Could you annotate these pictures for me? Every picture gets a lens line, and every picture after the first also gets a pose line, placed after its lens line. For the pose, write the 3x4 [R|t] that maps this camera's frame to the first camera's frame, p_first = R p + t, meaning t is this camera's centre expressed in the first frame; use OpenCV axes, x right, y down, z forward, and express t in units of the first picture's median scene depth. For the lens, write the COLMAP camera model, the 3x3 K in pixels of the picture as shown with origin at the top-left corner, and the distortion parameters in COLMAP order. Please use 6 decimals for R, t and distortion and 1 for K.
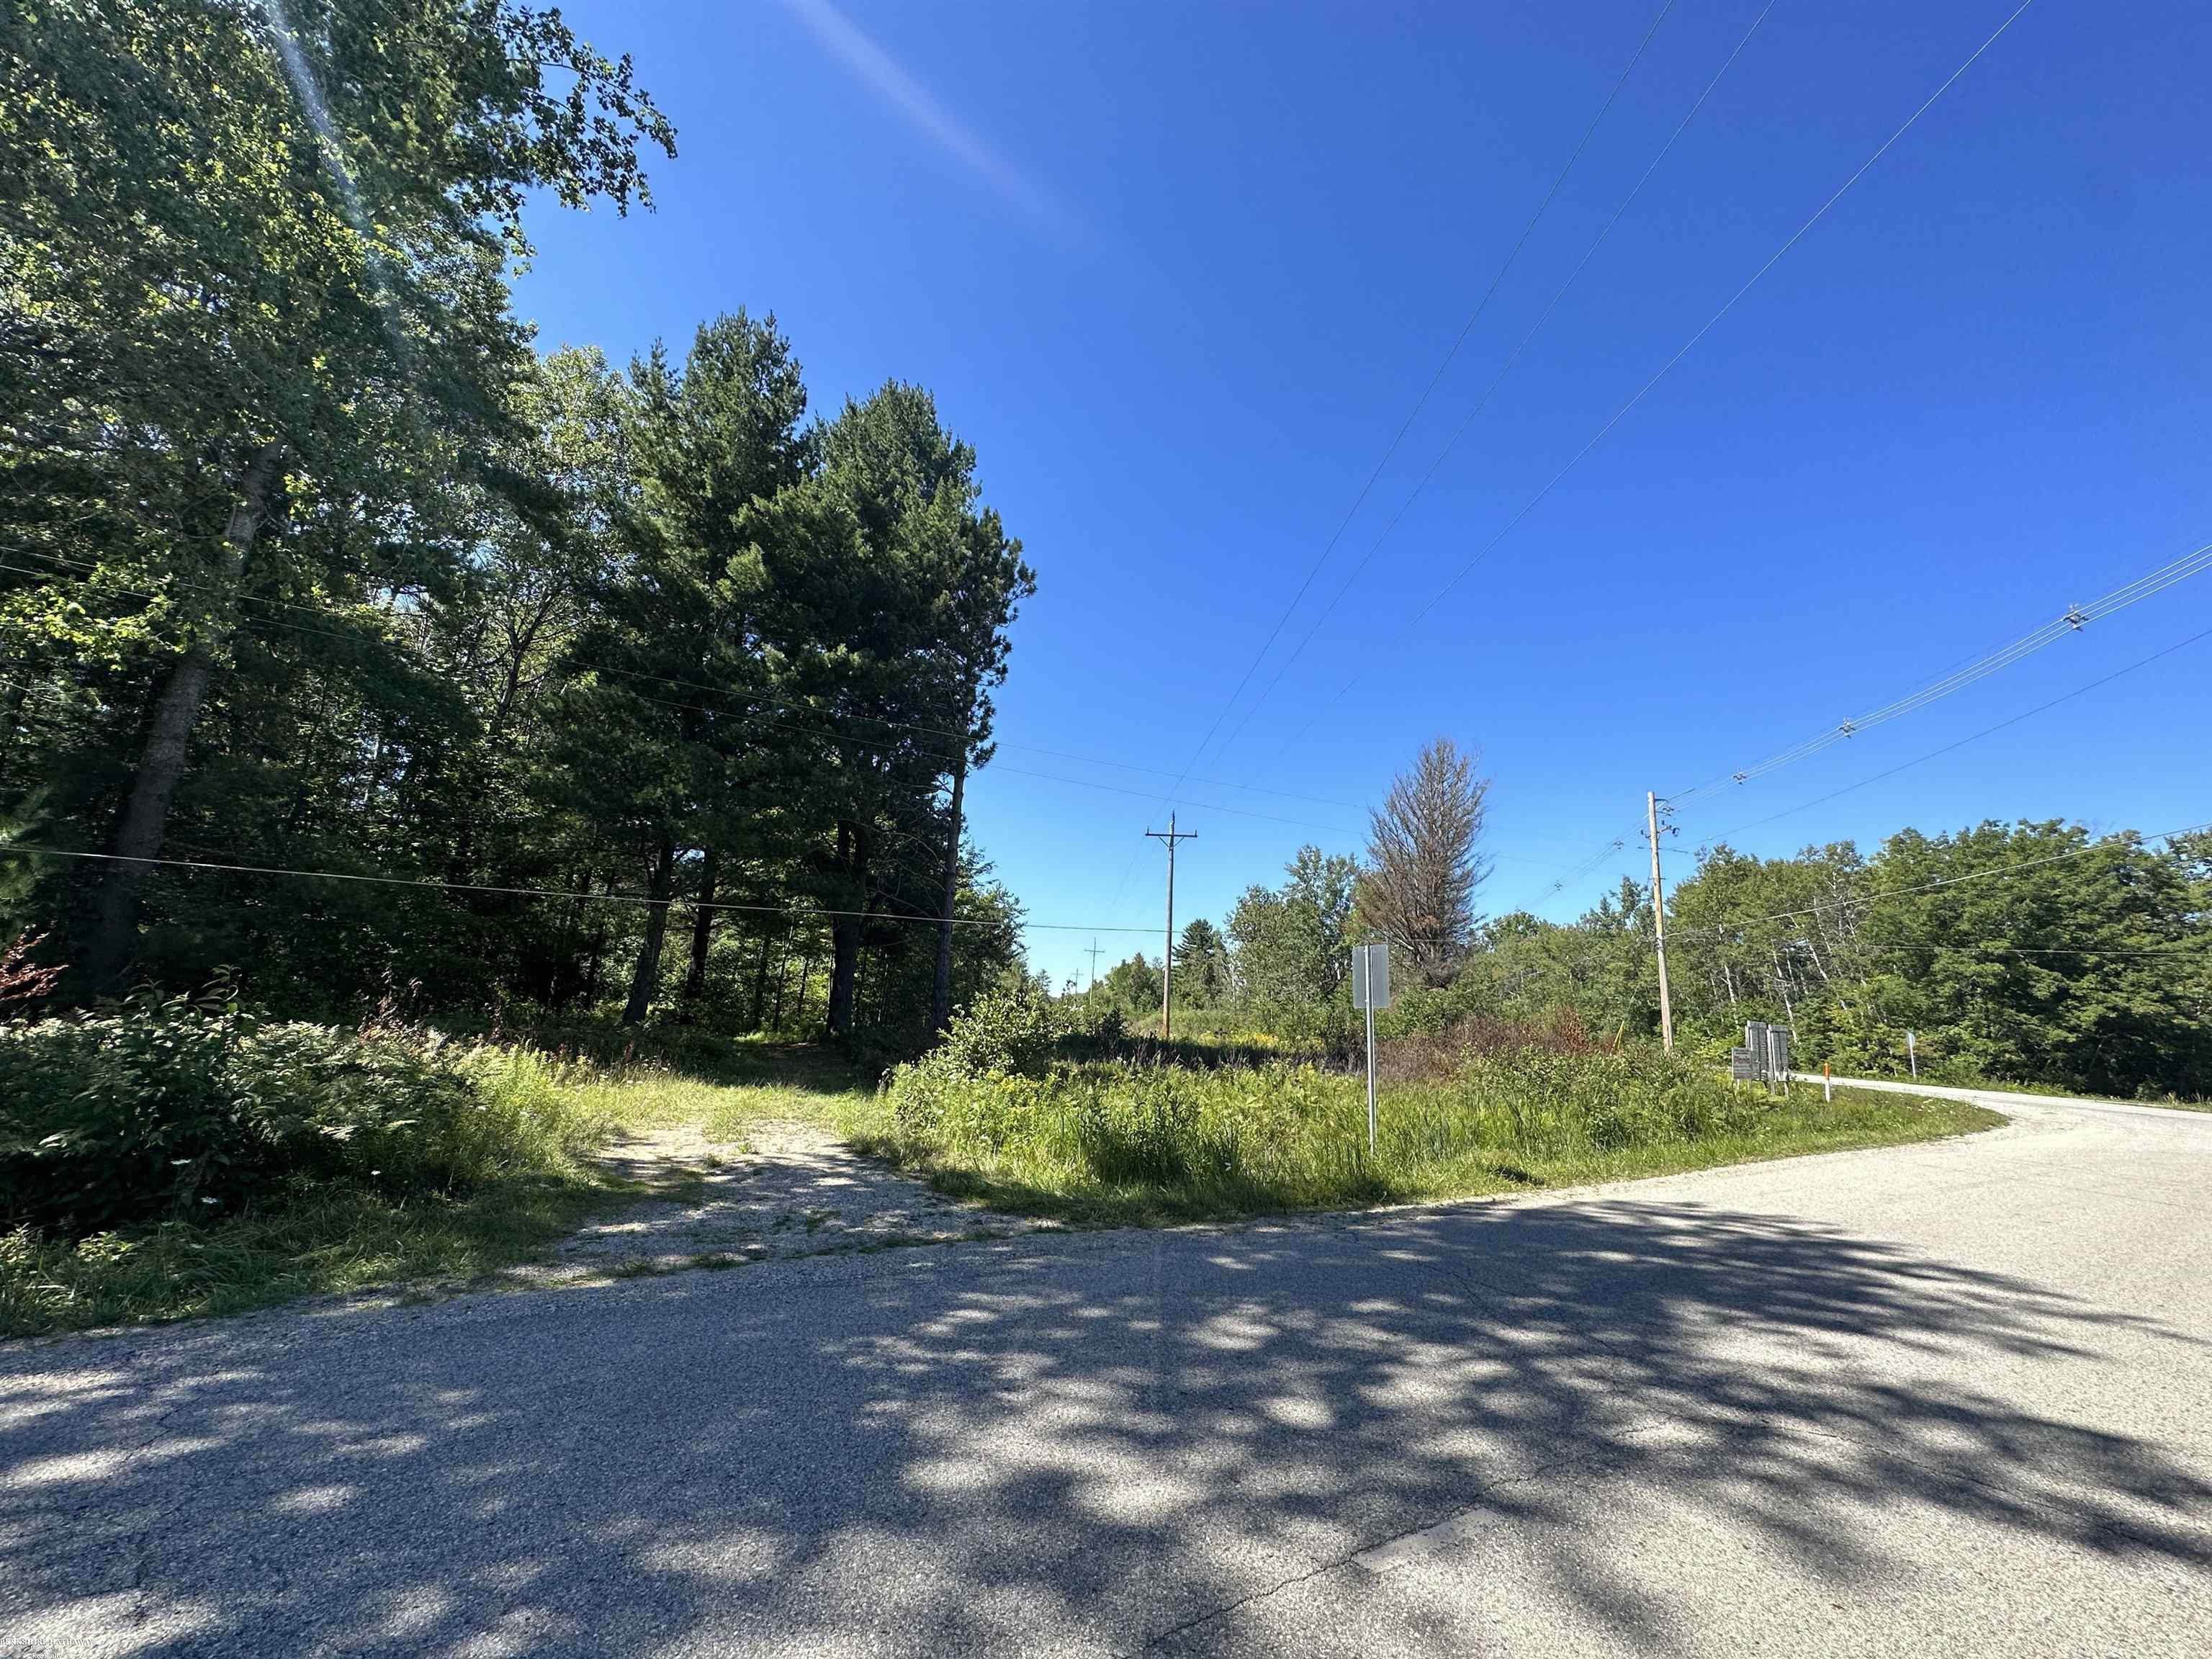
lens RADIAL K [[883.7, 0, 1105.3], [0, 883.7, 829.5], [0, 0, 1]] dist [-0.003692, 0.000830]
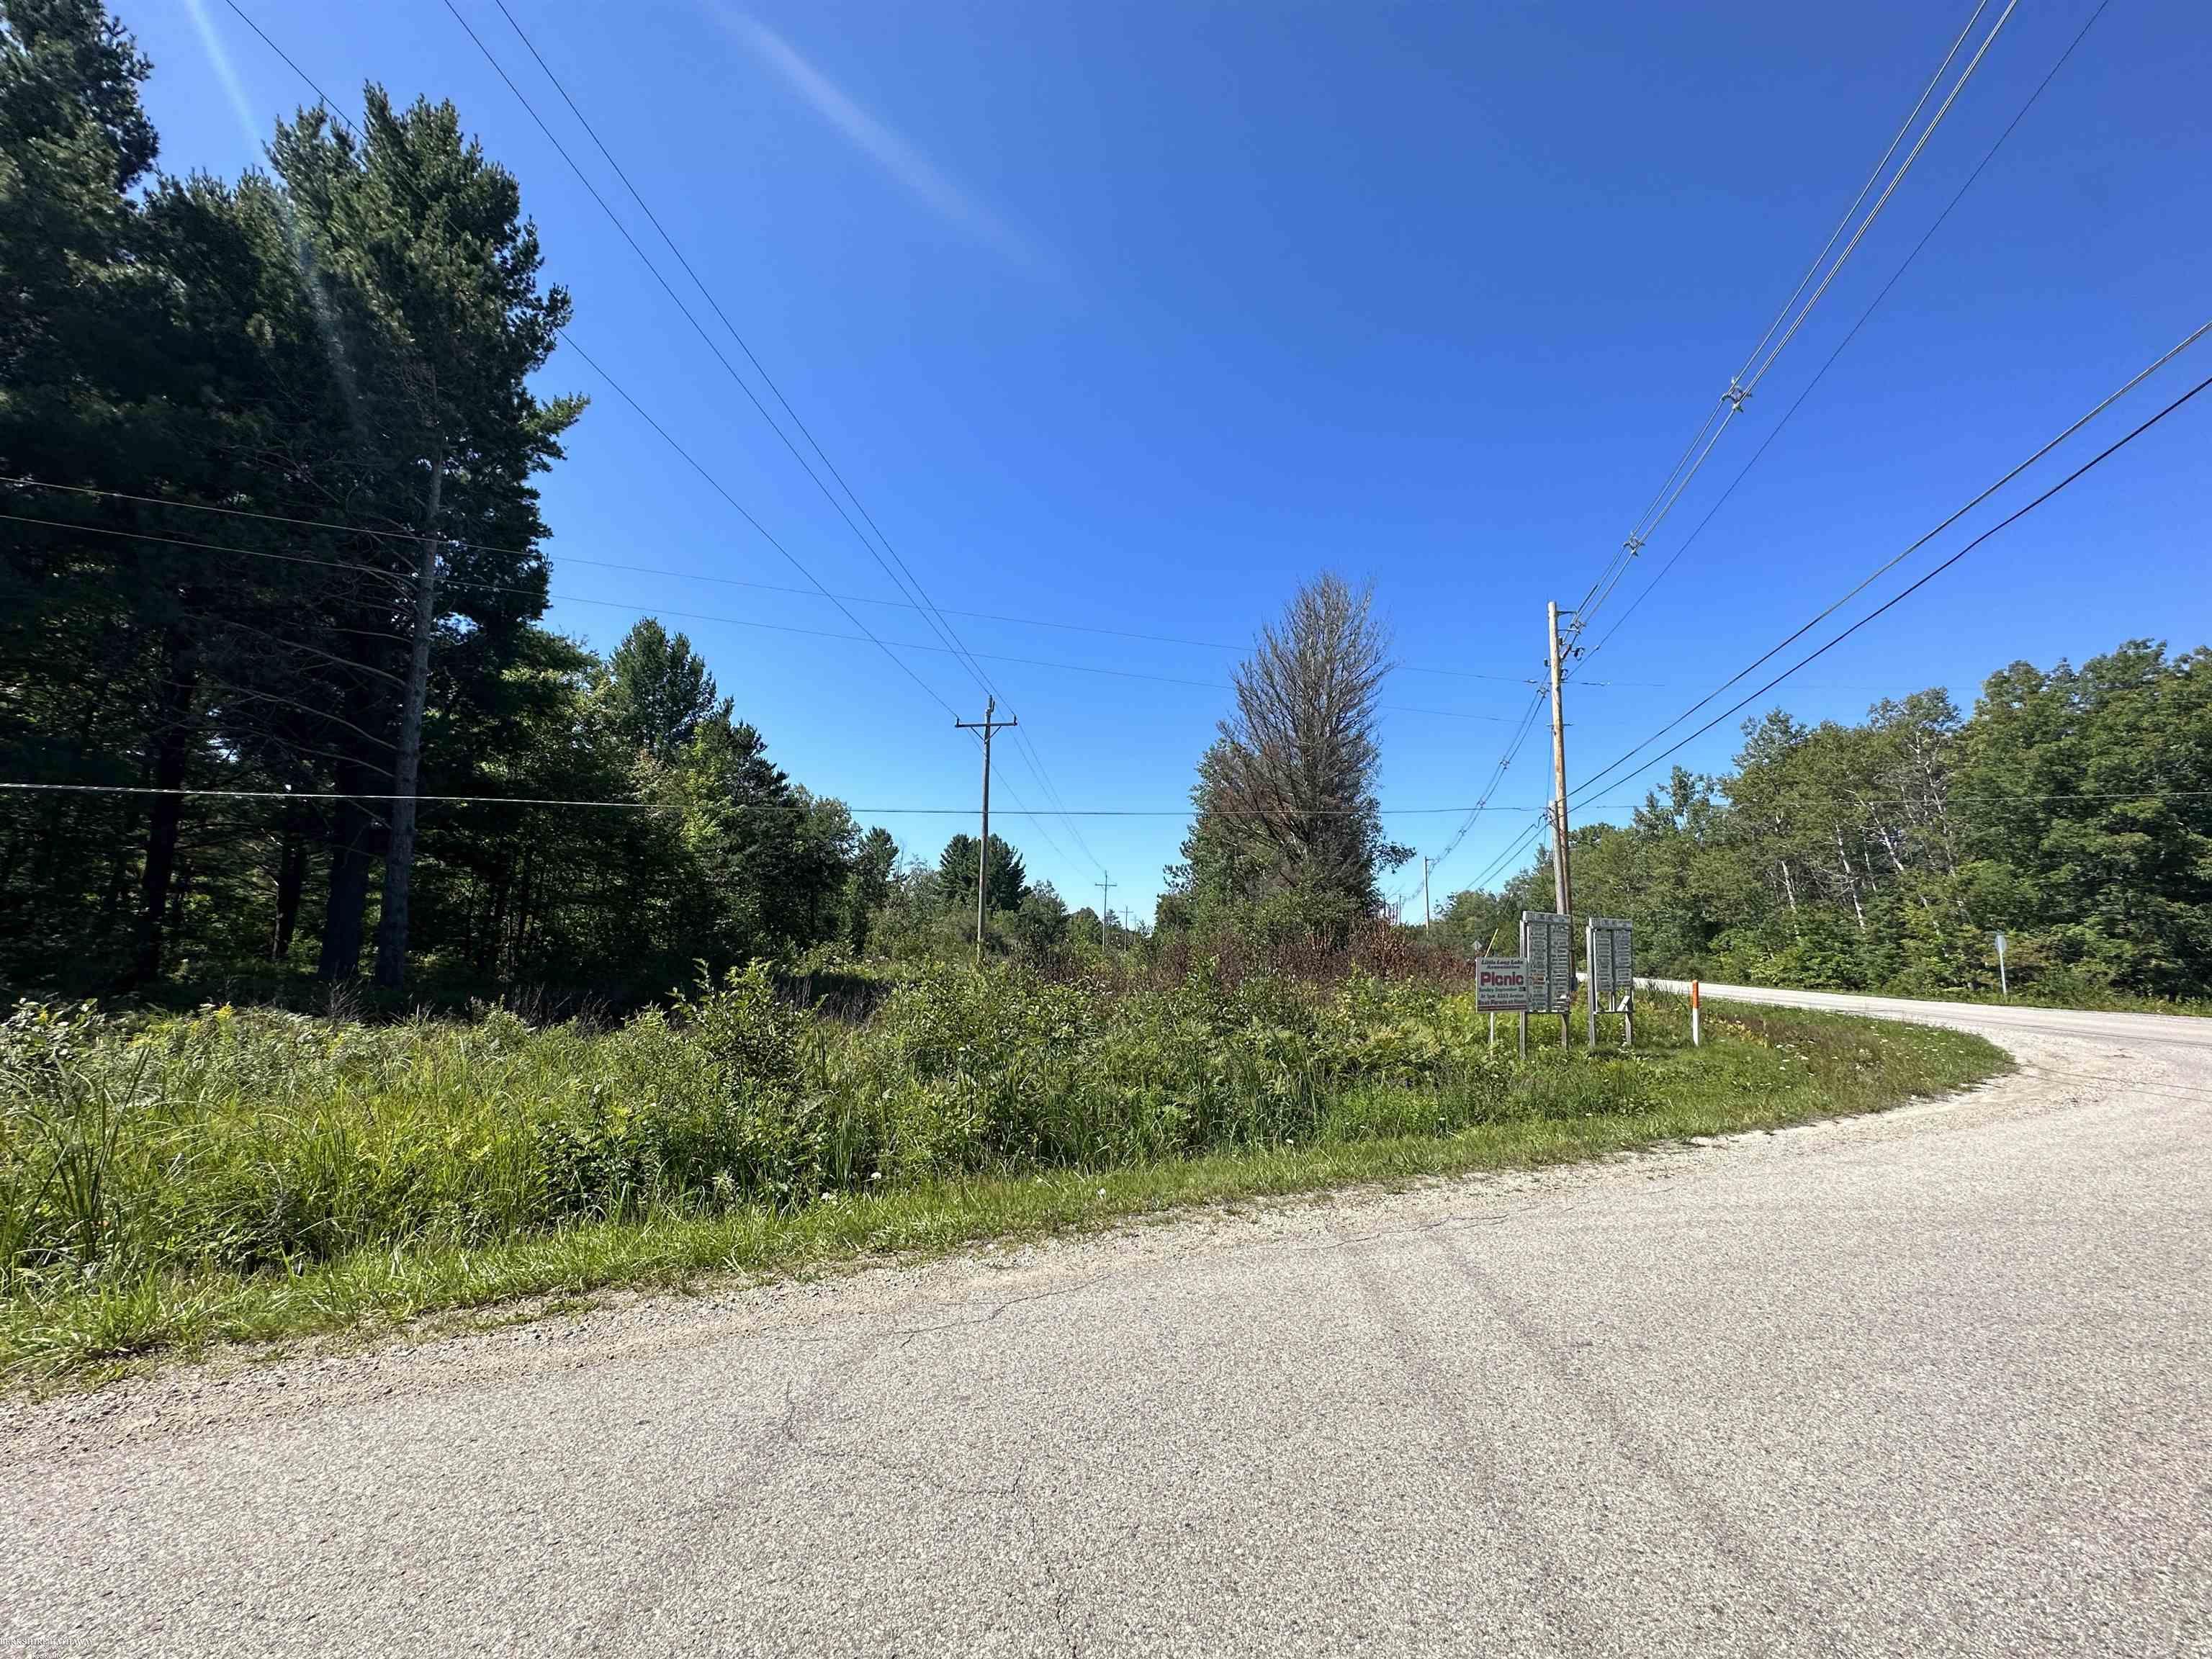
lens RADIAL K [[883.7, 0, 1102.7], [0, 883.7, 825.1], [0, 0, 1]] dist [-0.003692, 0.000830]
pose [[0.992283, -0.050010, -0.113463, 0.467167], [0.056755, 0.996759, 0.057017, 0.100889], [0.110244, -0.063017, 0.991905, 0.359774]]
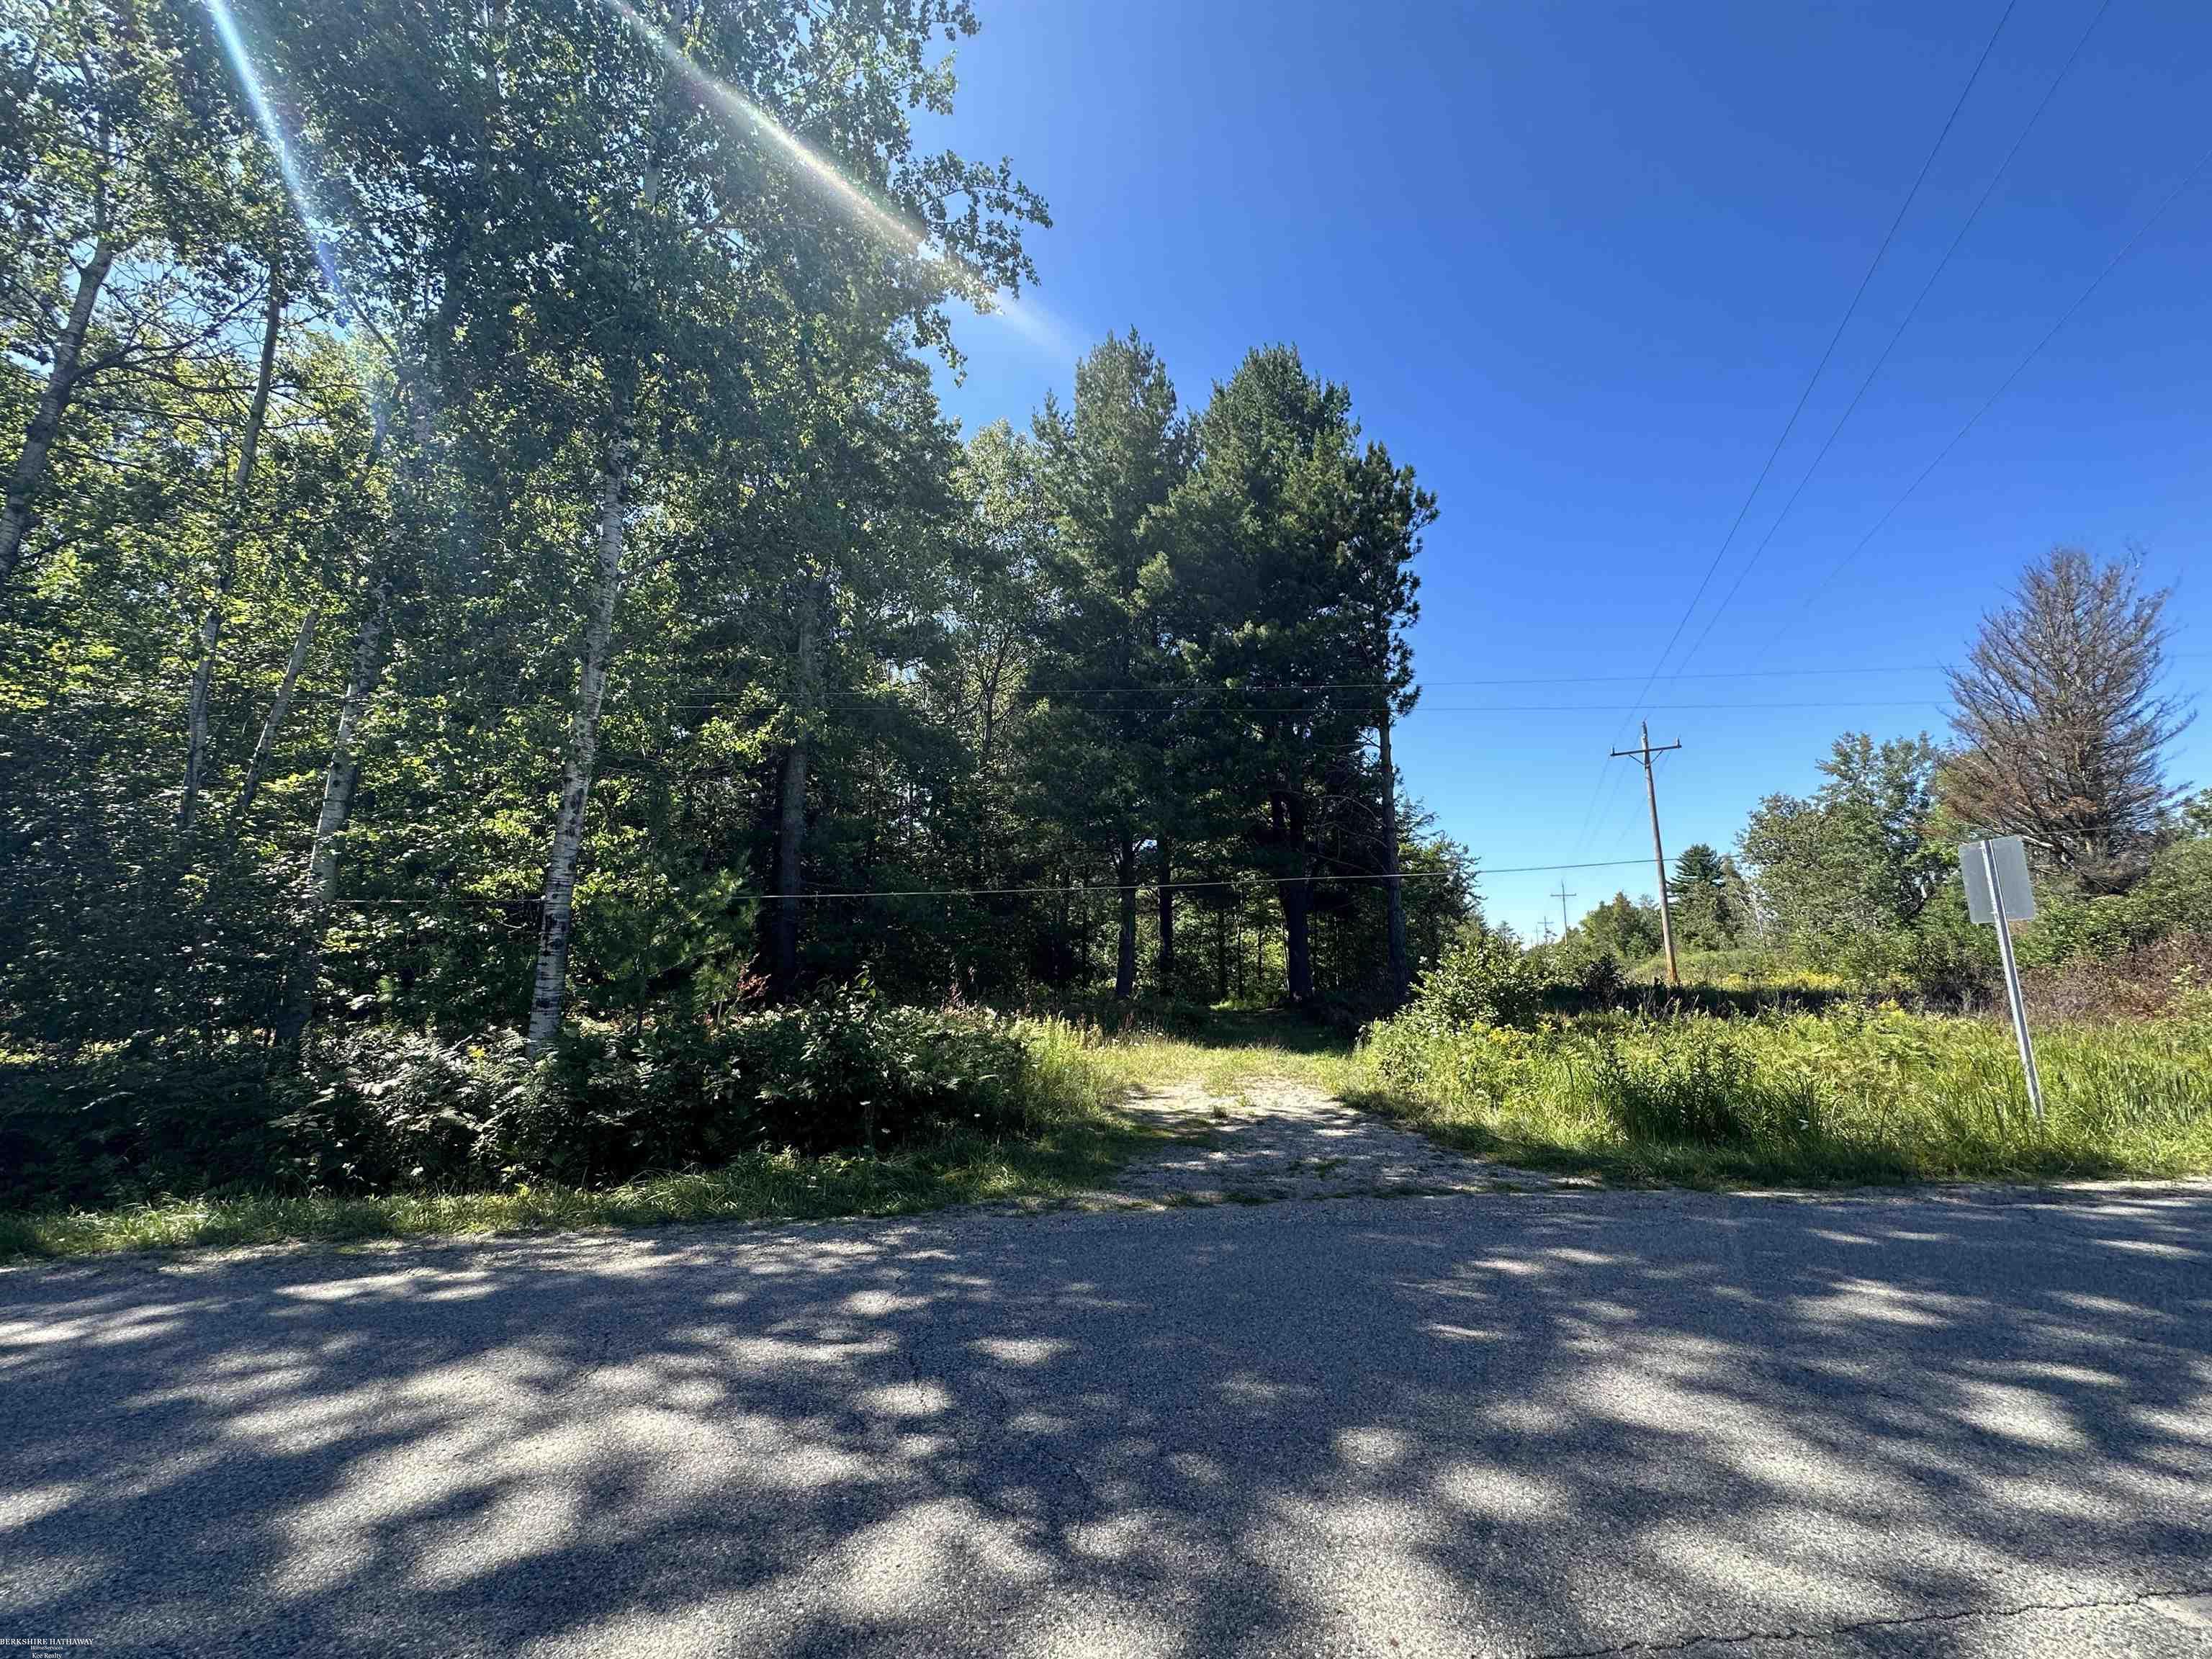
lens RADIAL K [[883.7, 0, 1104.5], [0, 883.7, 831.7], [0, 0, 1]] dist [-0.003692, 0.000830]
pose [[0.877932, -0.135342, -0.459257, -0.005378], [0.153578, 0.988134, 0.002384, 0.002212], [0.453485, -0.072625, 0.888300, -0.002965]]
